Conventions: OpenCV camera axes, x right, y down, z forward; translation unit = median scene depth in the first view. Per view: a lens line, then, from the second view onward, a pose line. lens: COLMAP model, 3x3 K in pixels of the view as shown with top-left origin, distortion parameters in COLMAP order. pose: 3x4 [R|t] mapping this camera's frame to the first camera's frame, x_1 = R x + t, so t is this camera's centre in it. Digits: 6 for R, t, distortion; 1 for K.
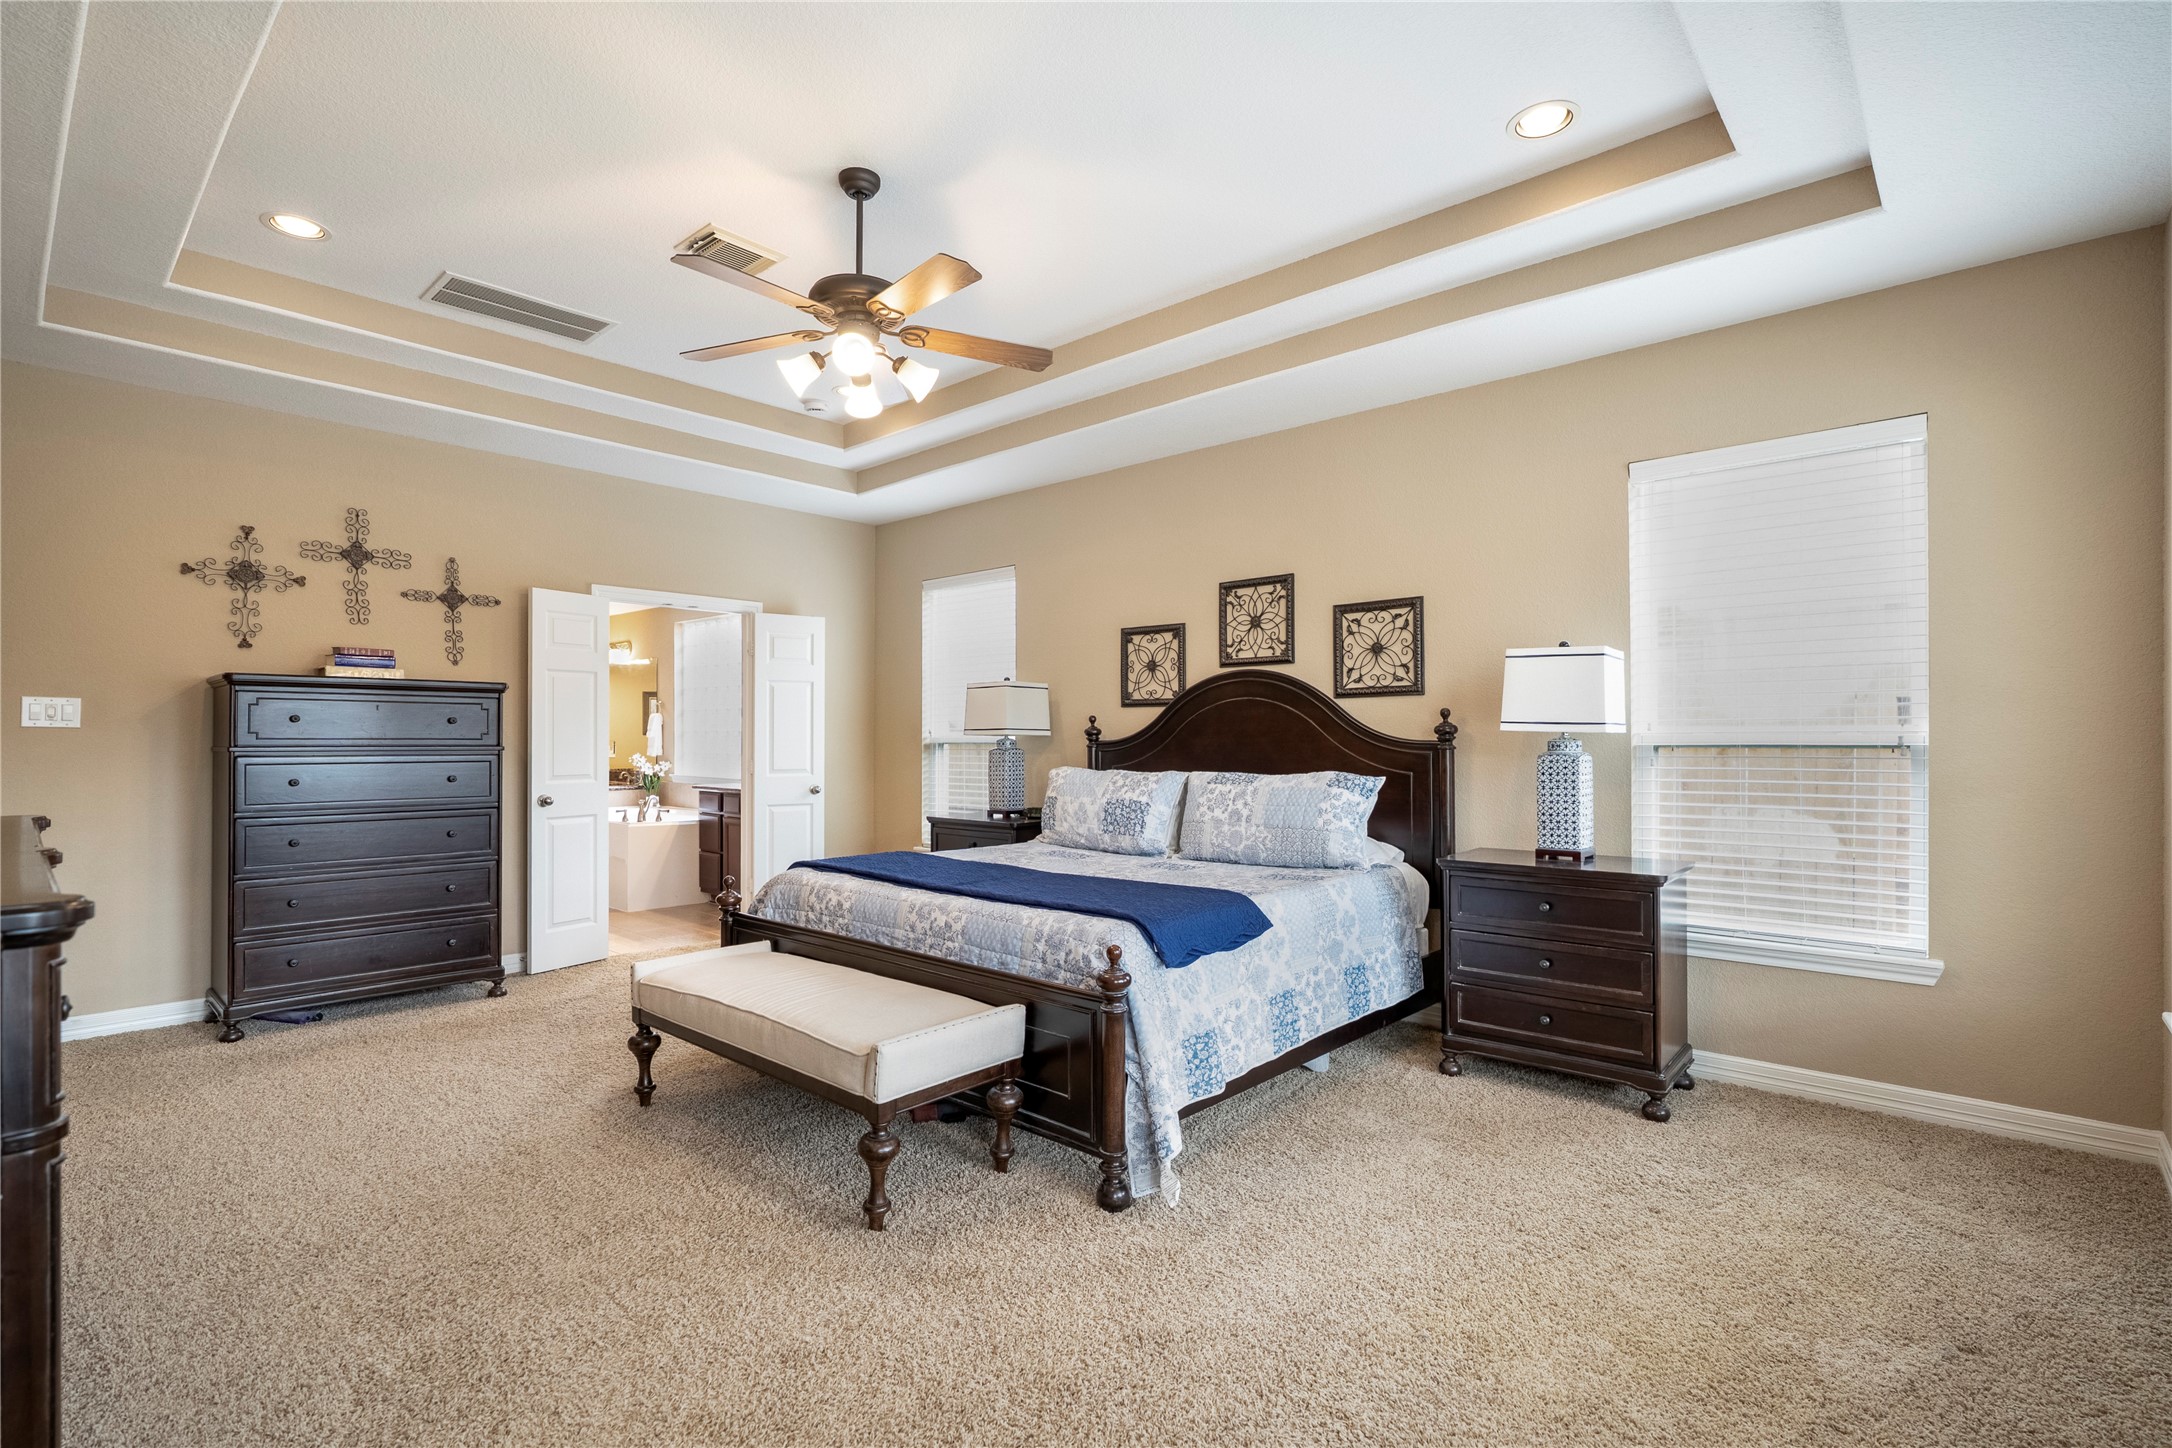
lens RADIAL K [[1004.8, 0, 1083.9], [0, 1004.8, 727.0], [0, 0, 1]] dist [-0.005777, 0.000254]
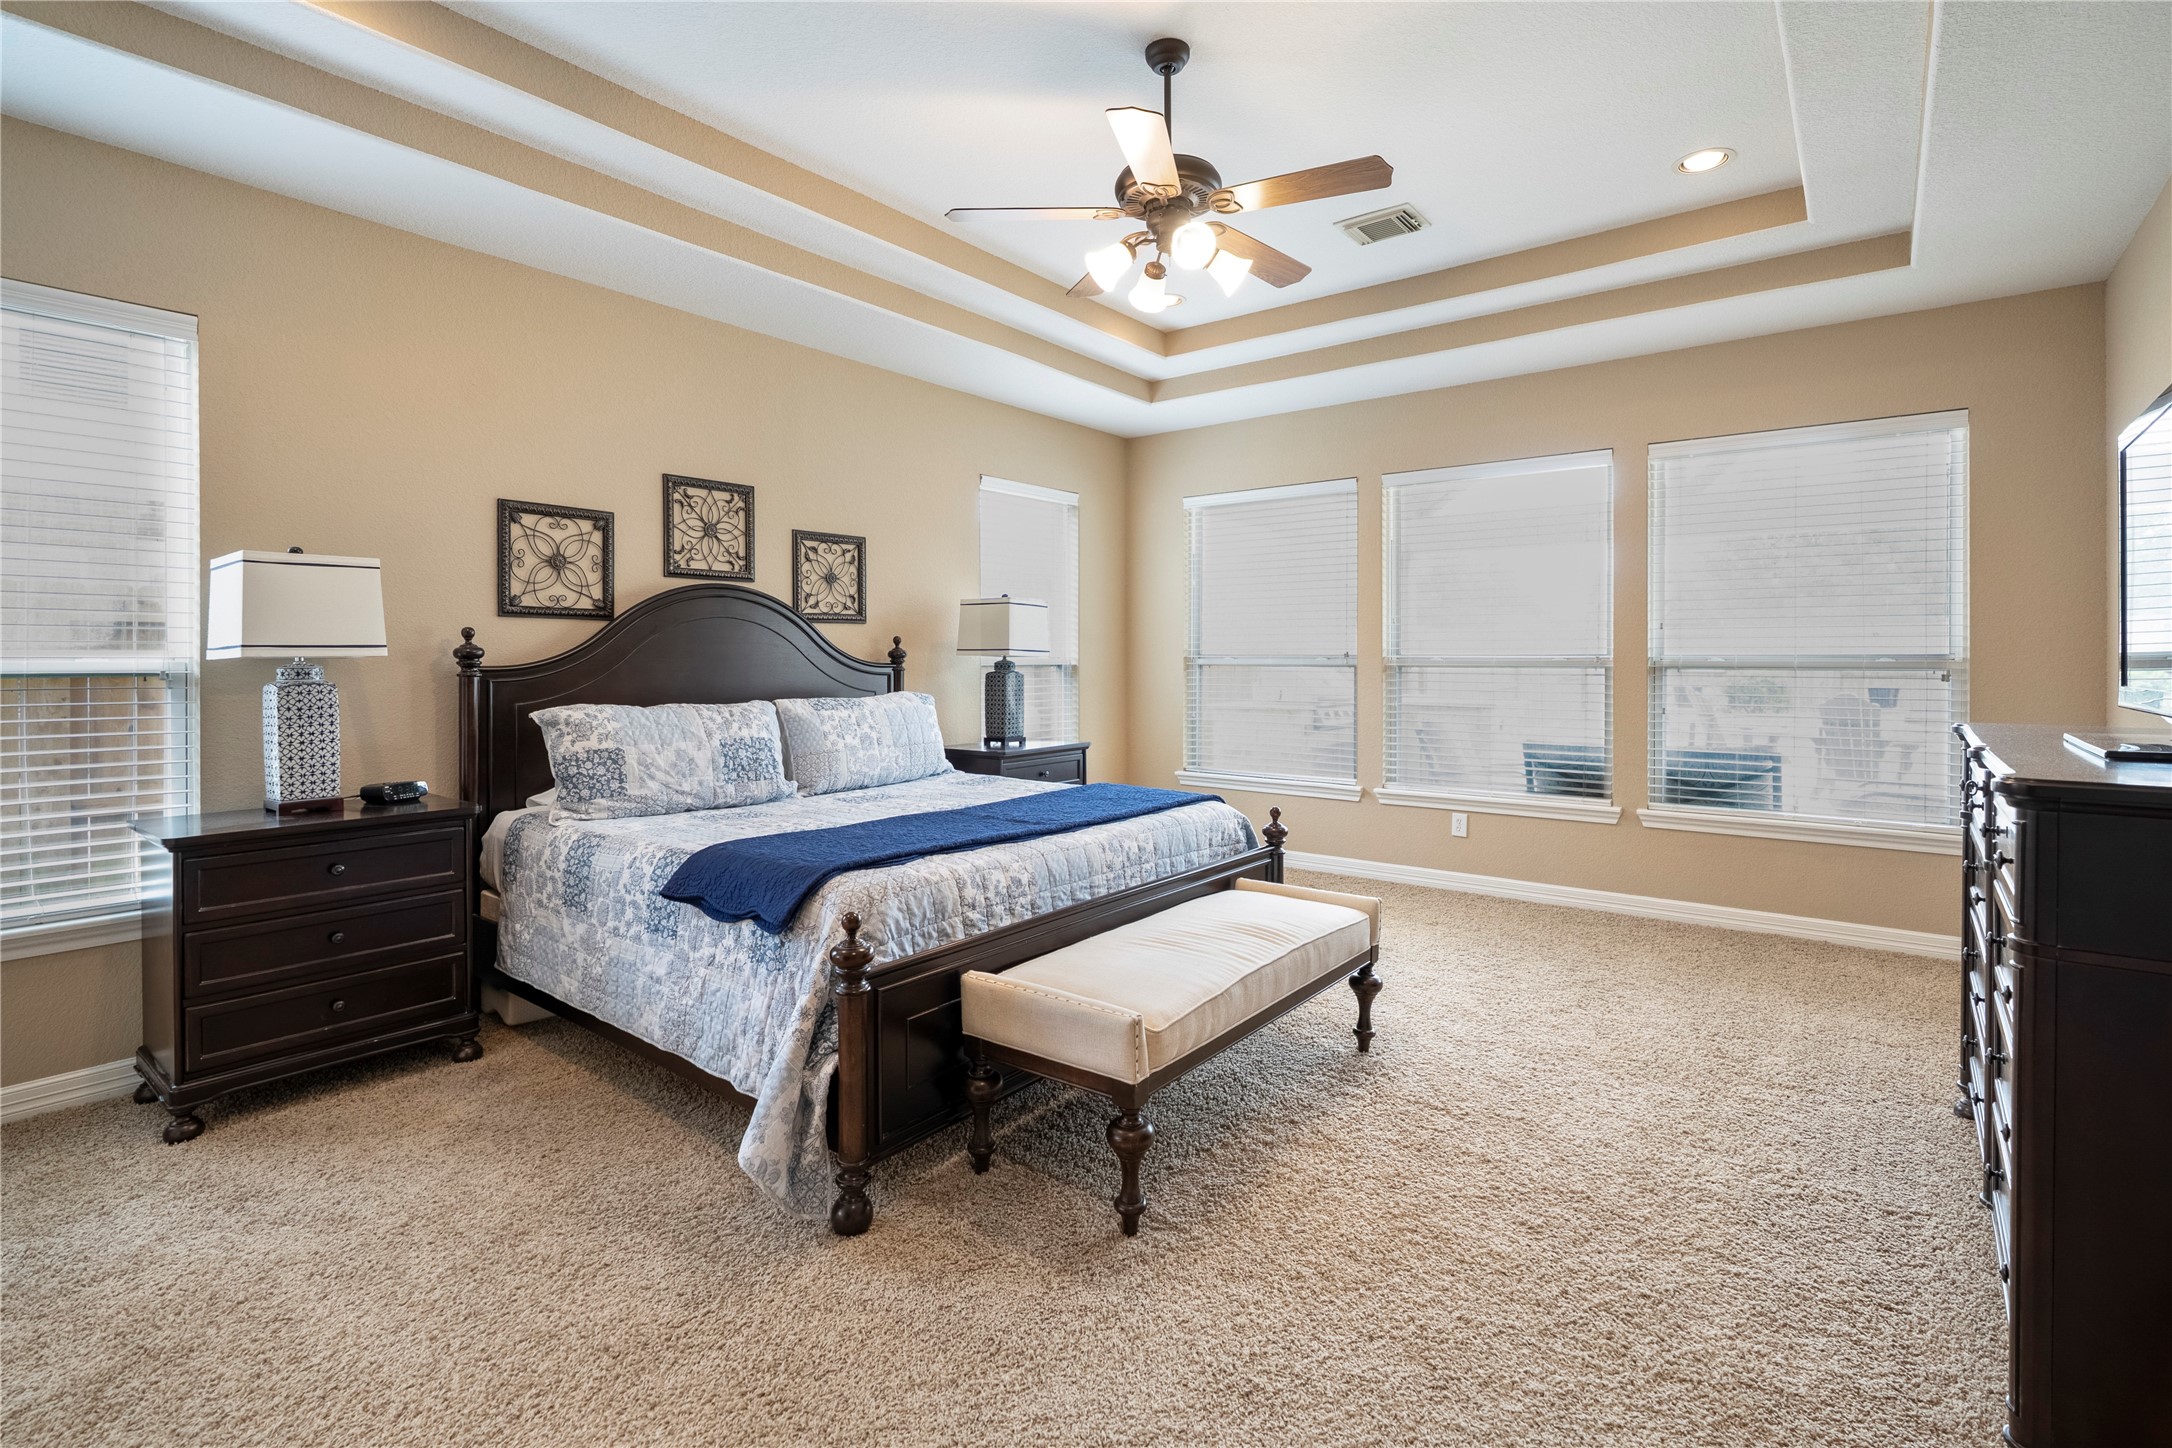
lens RADIAL K [[1009.1, 0, 1074.8], [0, 1009.1, 667.0], [0, 0, 1]] dist [-0.000891, 0.000767]
pose [[-0.058168, -0.006766, 0.998284, -0.750647], [-0.008387, 0.999945, 0.006288, 0.007709], [-0.998272, -0.008007, -0.058222, 0.749142]]
